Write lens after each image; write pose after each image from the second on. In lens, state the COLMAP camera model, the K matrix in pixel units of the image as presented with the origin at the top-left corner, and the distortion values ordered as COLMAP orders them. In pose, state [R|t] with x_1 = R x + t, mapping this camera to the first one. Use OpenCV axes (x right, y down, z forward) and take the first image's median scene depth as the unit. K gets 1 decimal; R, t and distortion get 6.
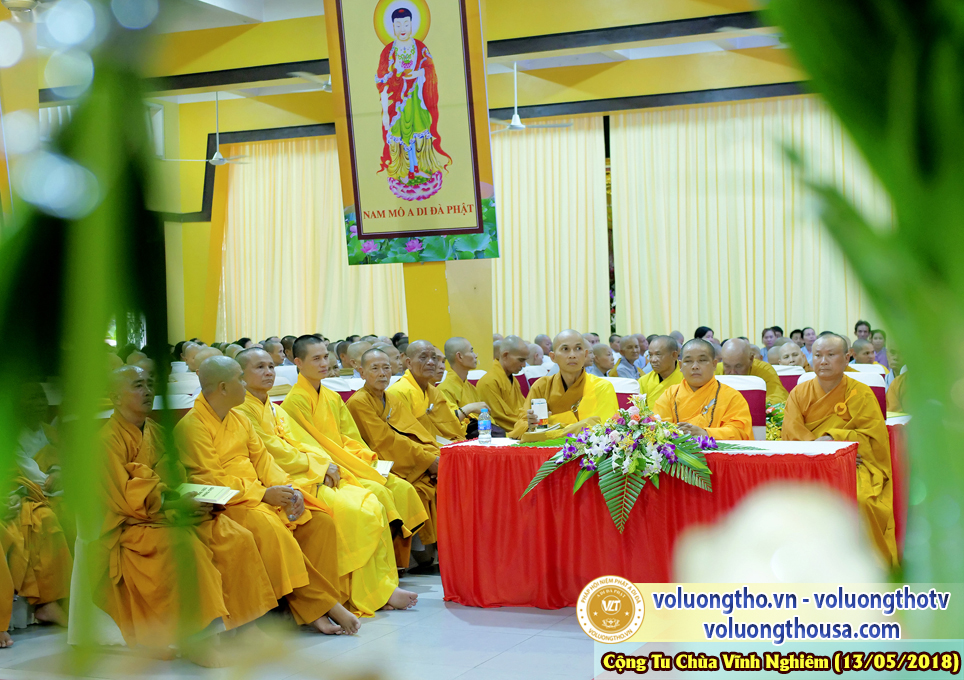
lens RADIAL K [[1508.6, 0, 484.3], [0, 1508.6, 344.6], [0, 0, 1]] dist [0.005324, 0.000000]
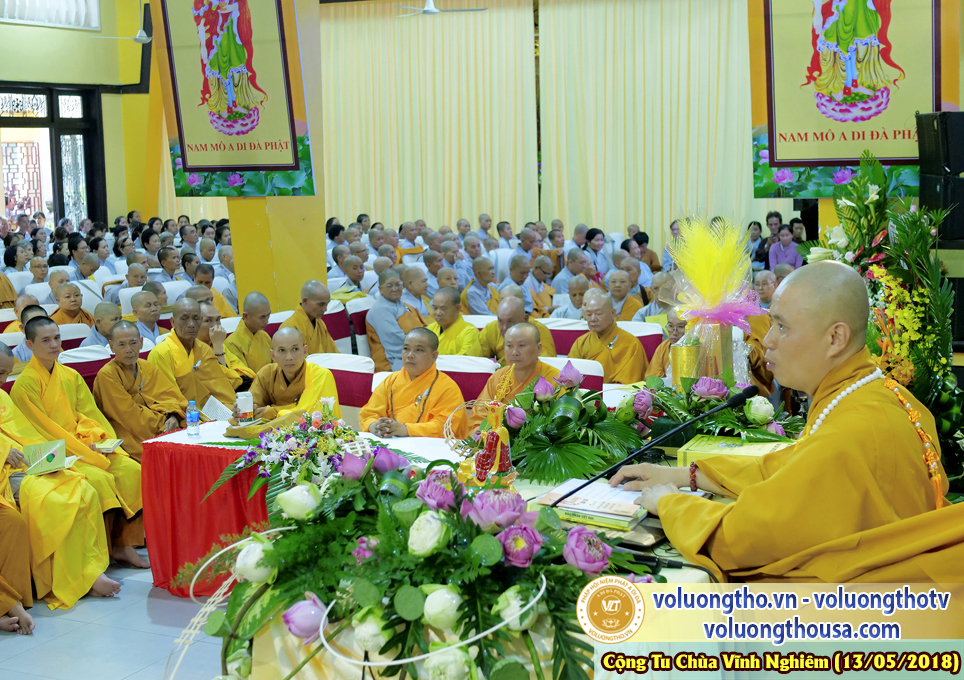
lens RADIAL K [[1508.6, 0, 480.0], [0, 1508.6, 333.6], [0, 0, 1]] dist [0.005324, 0.000000]
pose [[0.999041, 0.012130, -0.042067, 0.161426], [-0.007147, 0.993147, 0.116654, -0.083822], [0.043194, -0.116242, 0.992281, 0.002646]]
